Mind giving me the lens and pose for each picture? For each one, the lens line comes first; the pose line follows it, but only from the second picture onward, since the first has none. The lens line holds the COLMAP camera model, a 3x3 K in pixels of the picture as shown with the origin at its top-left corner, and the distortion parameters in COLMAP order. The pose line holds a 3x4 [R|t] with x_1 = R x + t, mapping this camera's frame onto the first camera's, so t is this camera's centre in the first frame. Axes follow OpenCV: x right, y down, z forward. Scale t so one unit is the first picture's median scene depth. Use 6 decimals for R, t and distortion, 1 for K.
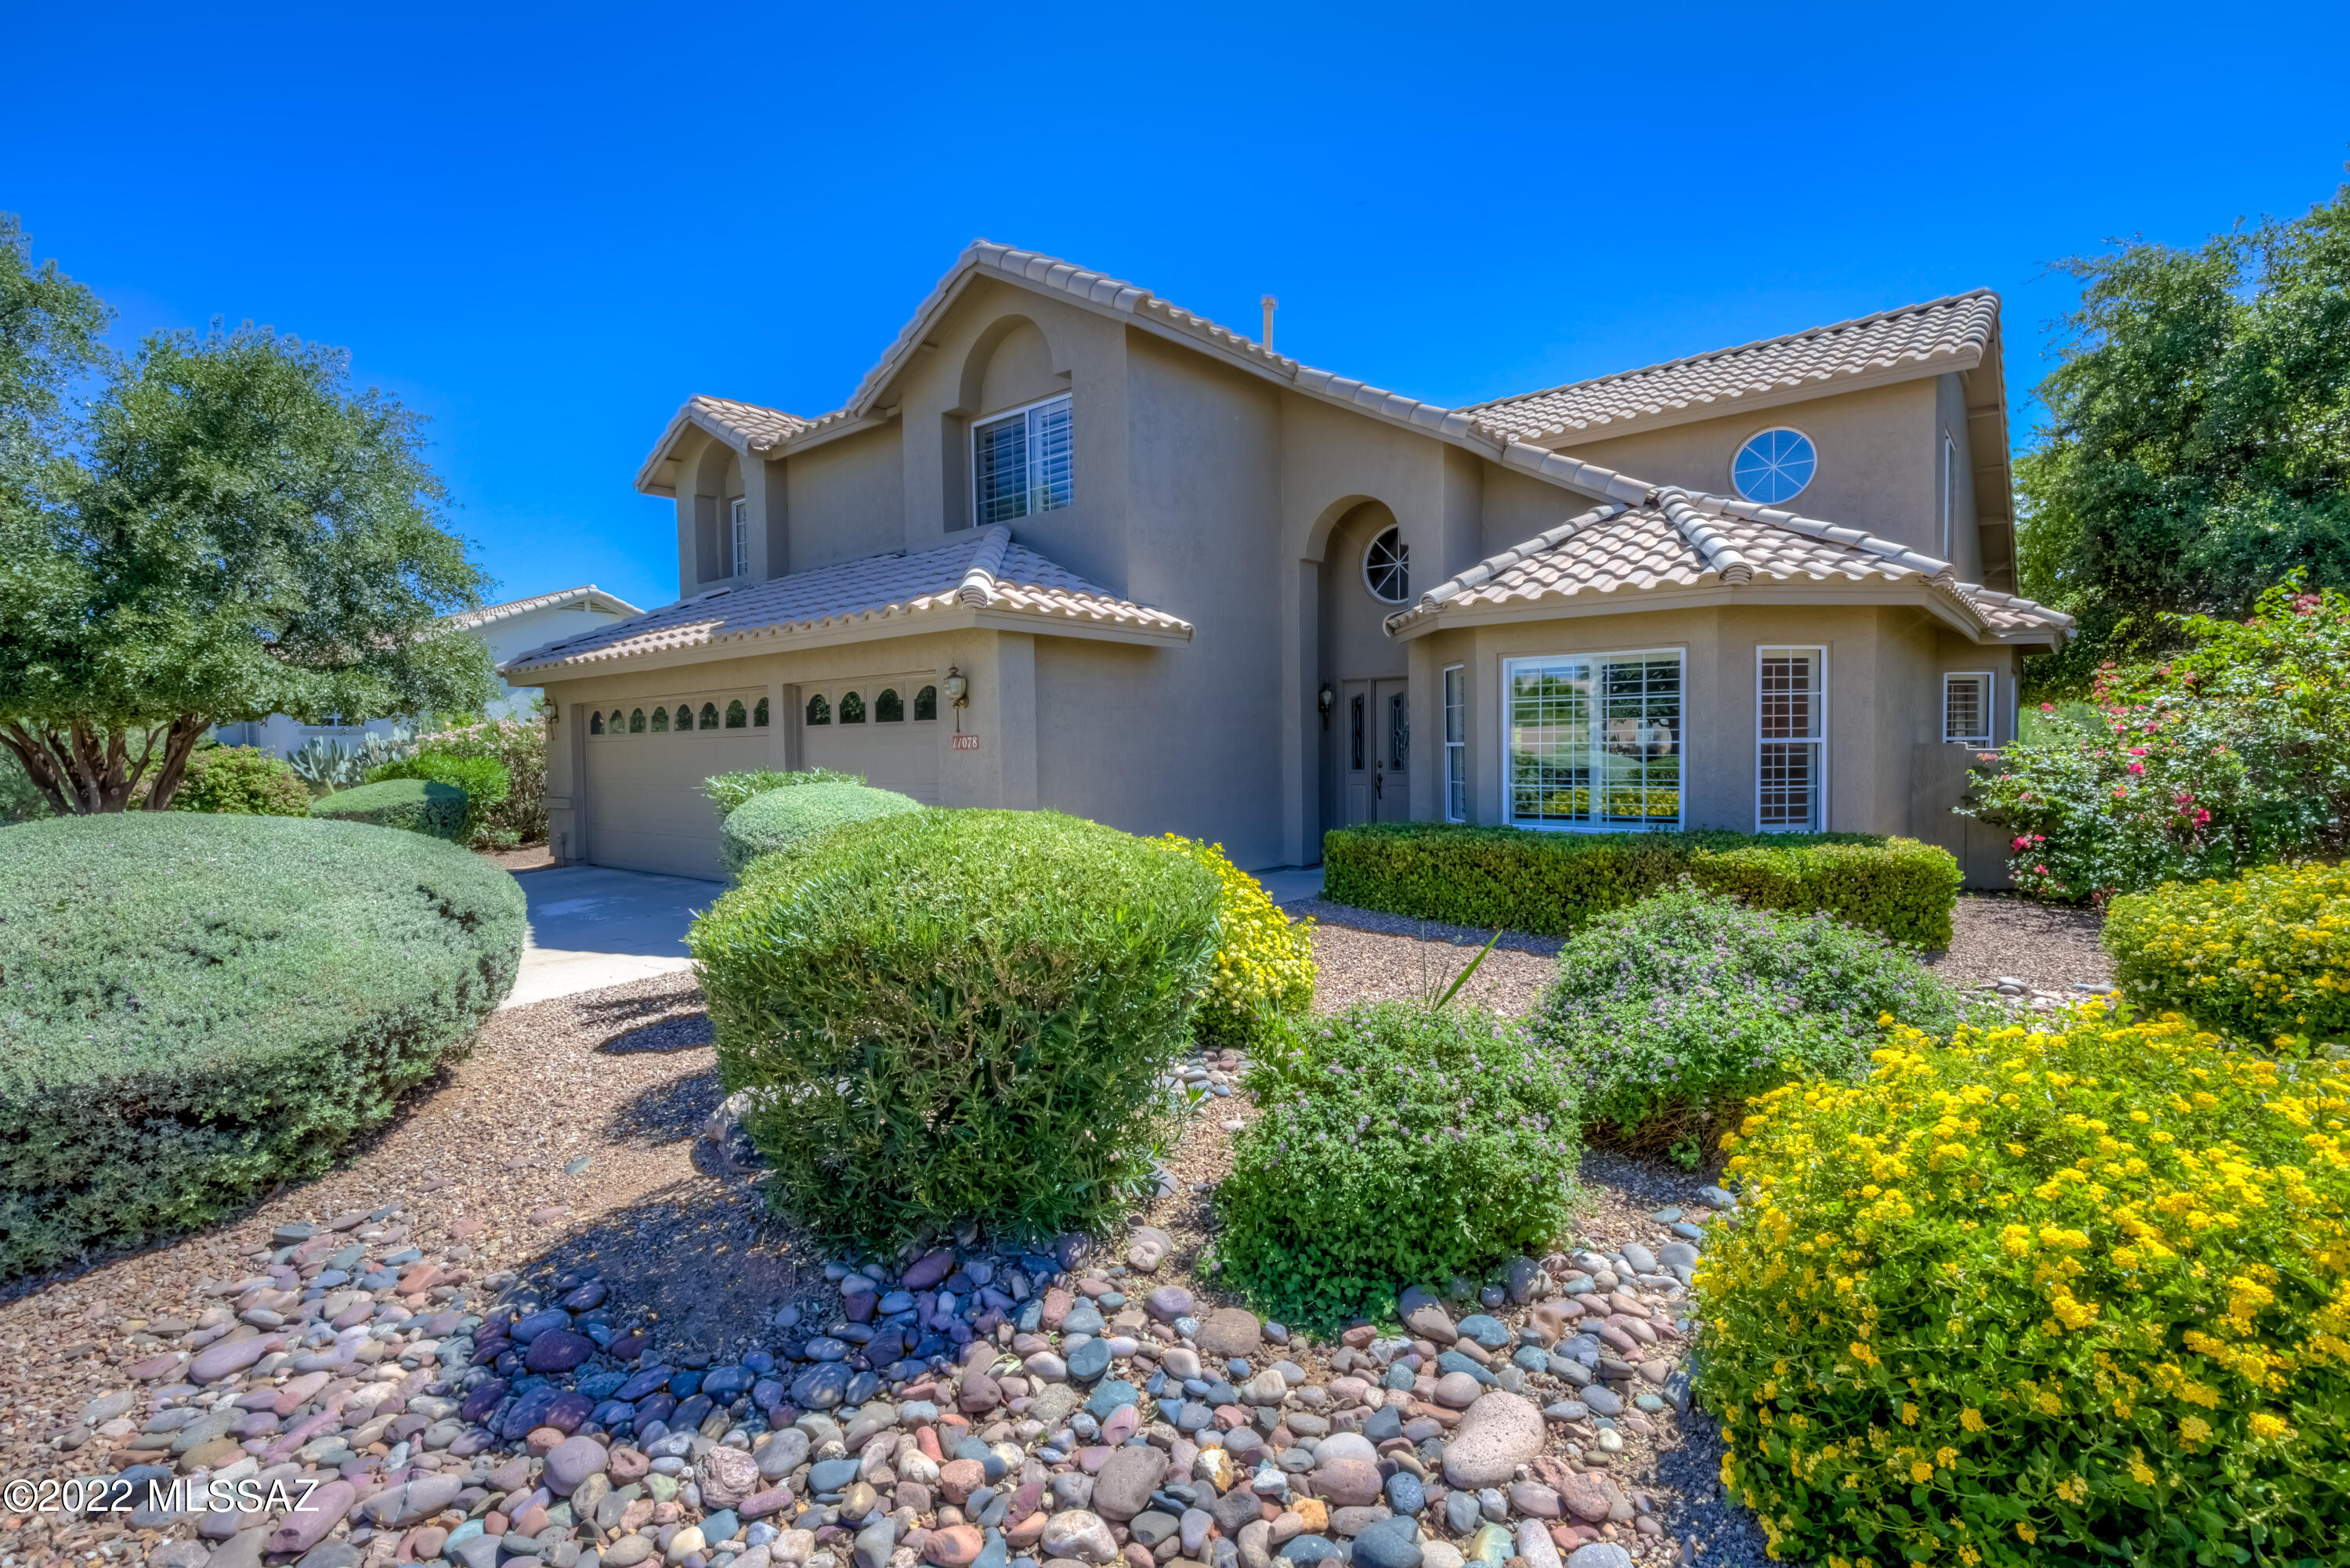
lens RADIAL K [[1092.2, 0, 1175.0], [0, 1092.2, 784.0], [0, 0, 1]] dist [-0.003738, -0.000431]
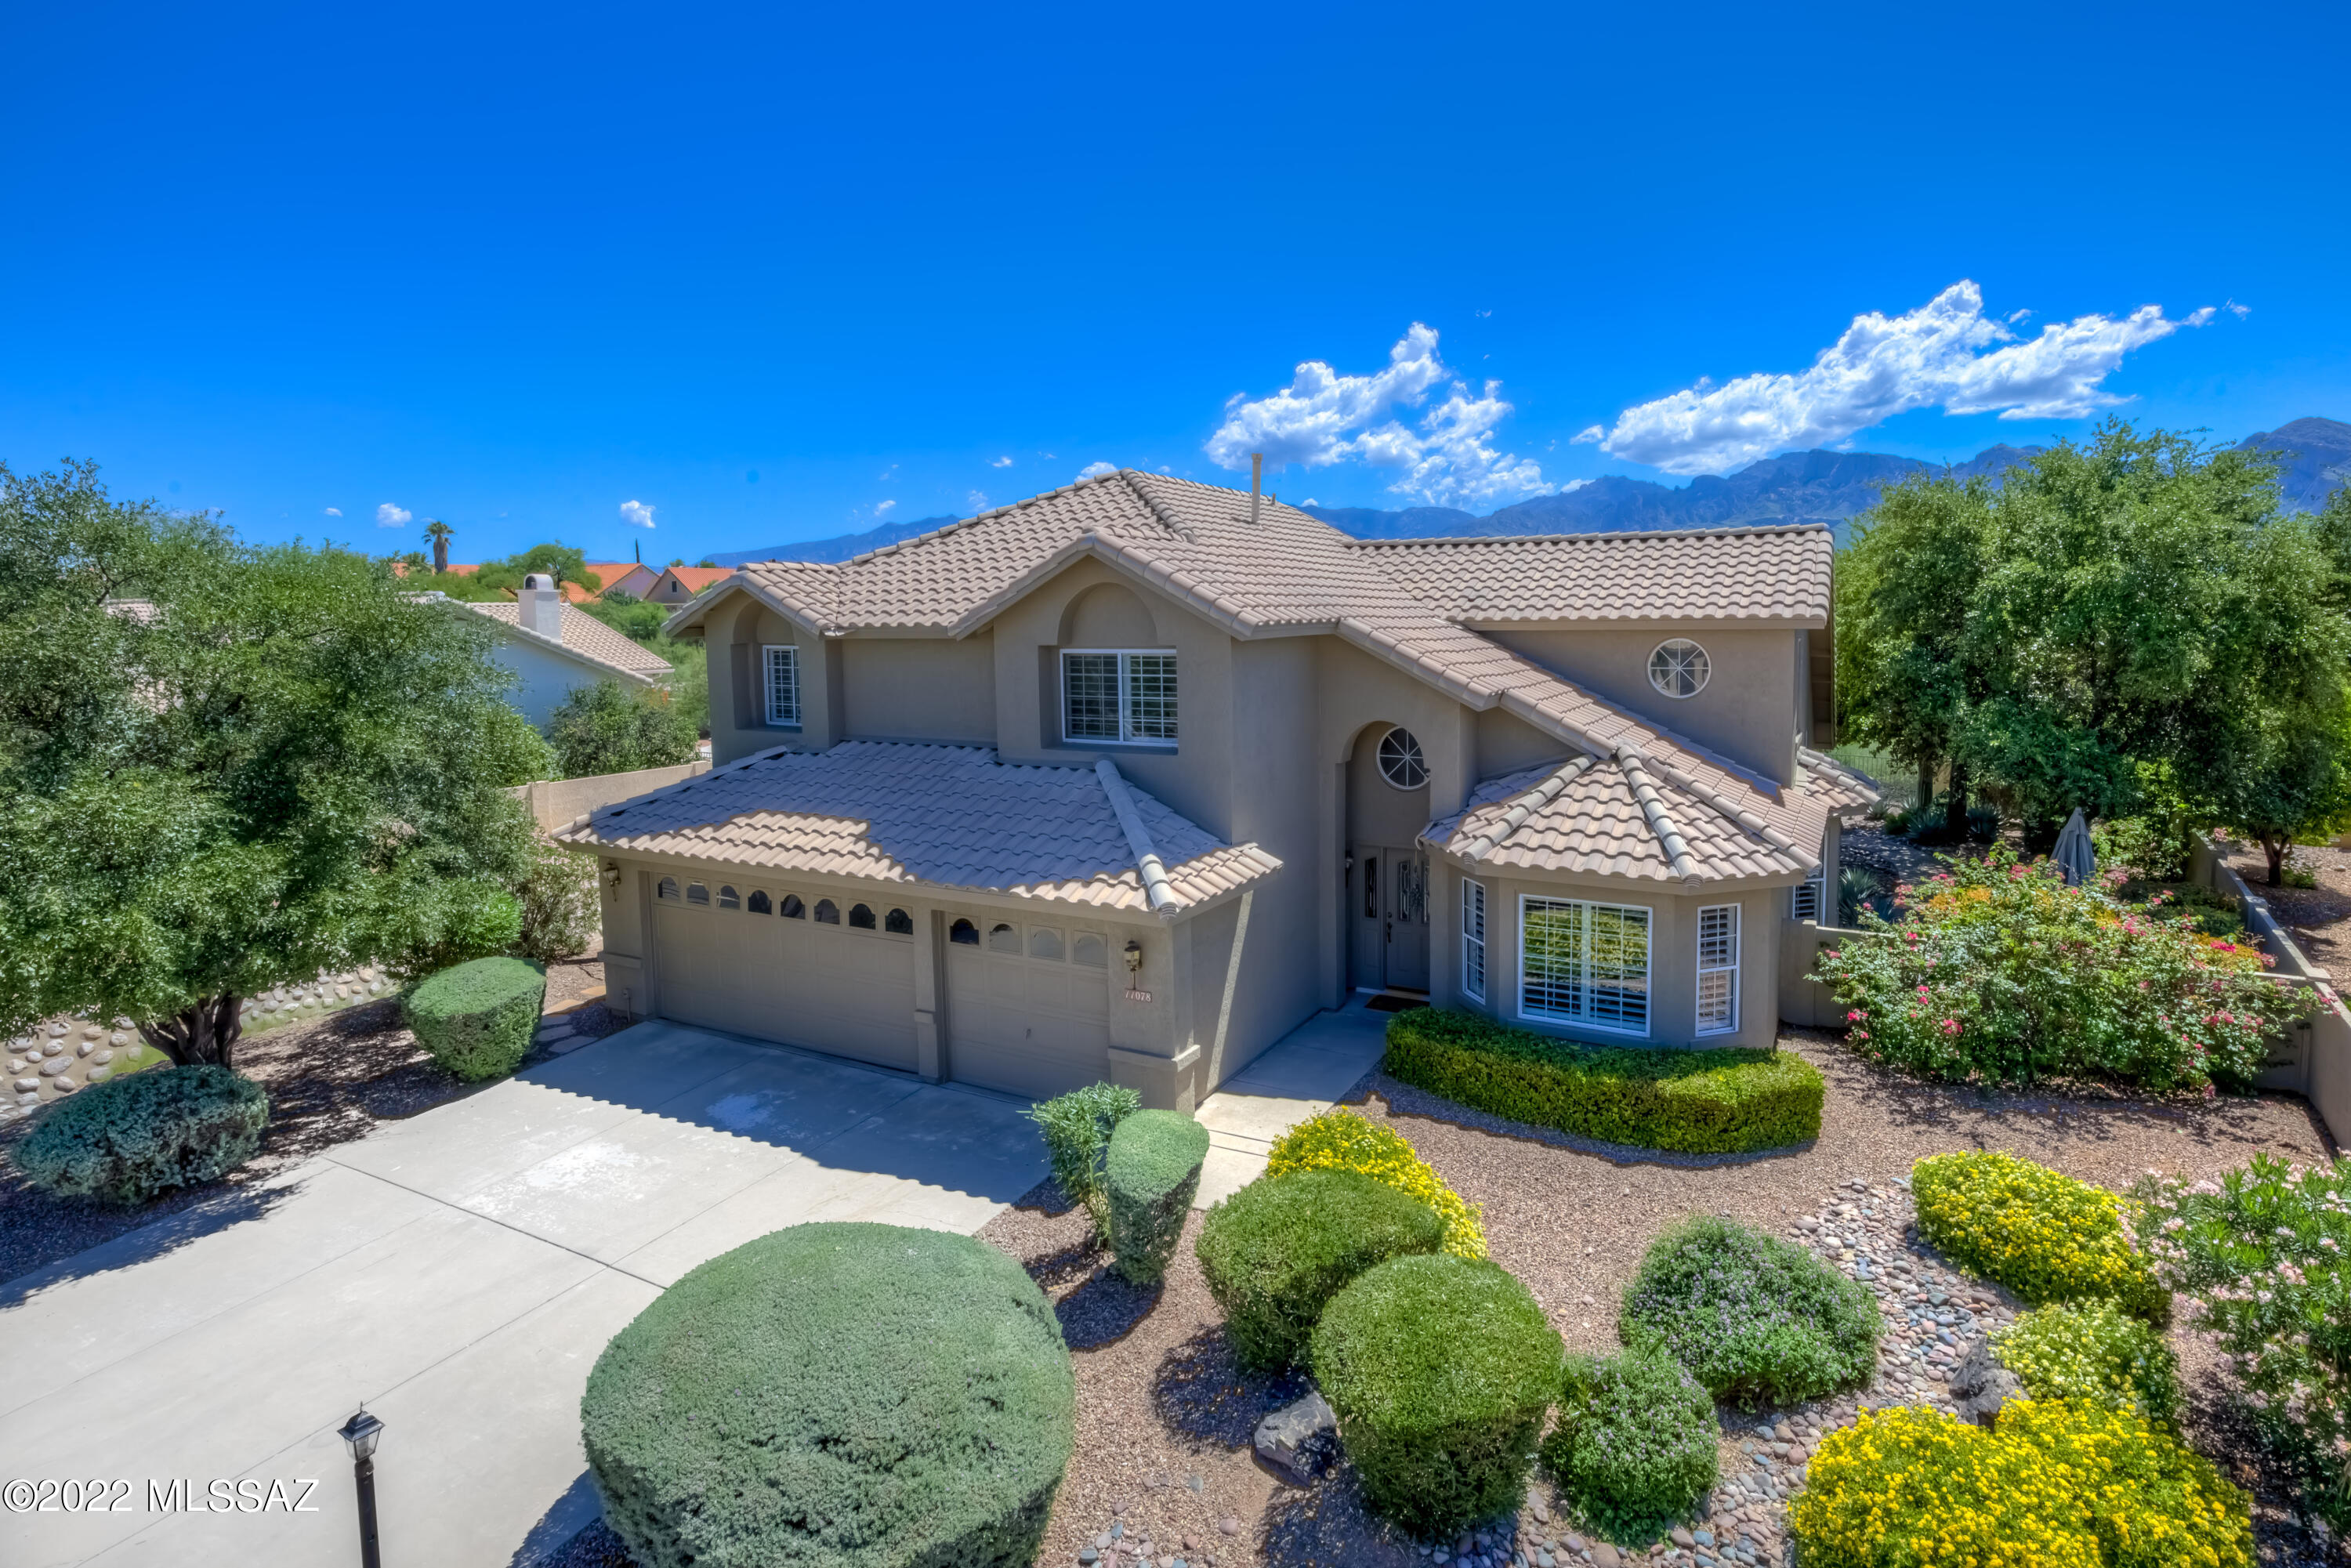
lens RADIAL K [[1181.3, 0, 1244.8], [0, 1181.3, 735.4], [0, 0, 1]] dist [-0.005980, -0.001451]
pose [[0.976414, -0.018297, 0.215129, -0.276825], [0.006997, 0.998561, 0.053172, -0.317831], [-0.215792, -0.050413, 0.975137, -0.275054]]
